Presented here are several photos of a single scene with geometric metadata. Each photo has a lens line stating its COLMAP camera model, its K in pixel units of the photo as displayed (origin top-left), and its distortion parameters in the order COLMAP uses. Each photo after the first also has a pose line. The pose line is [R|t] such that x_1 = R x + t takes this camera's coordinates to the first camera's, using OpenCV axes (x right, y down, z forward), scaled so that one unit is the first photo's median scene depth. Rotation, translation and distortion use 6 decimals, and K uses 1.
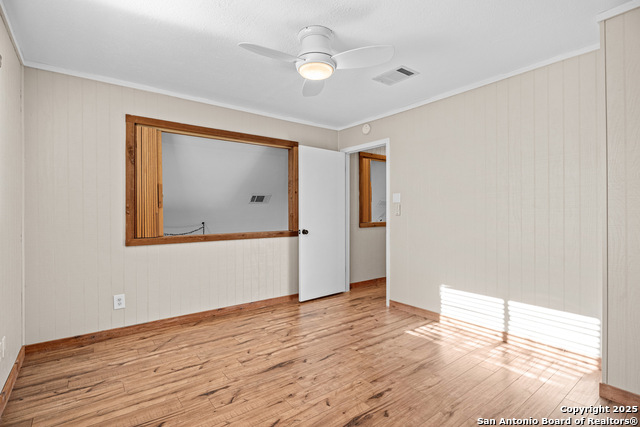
lens RADIAL K [[311.8, 0, 320.0], [0, 311.8, 213.5], [0, 0, 1]] dist [0.000063, 0.000029]
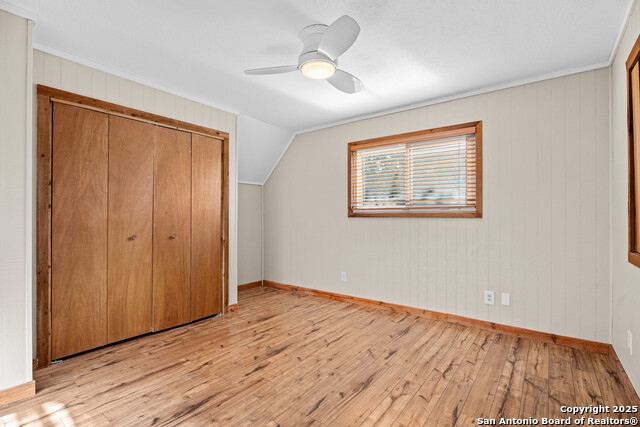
lens RADIAL K [[303.3, 0, 320.0], [0, 303.3, 213.5], [0, 0, 1]] dist [-0.000054, -0.000062]
pose [[-0.965308, -0.001649, -0.261108, 0.235166], [0.000365, 0.999971, -0.007666, 0.010243], [0.261113, -0.007496, -0.965279, 1.935138]]
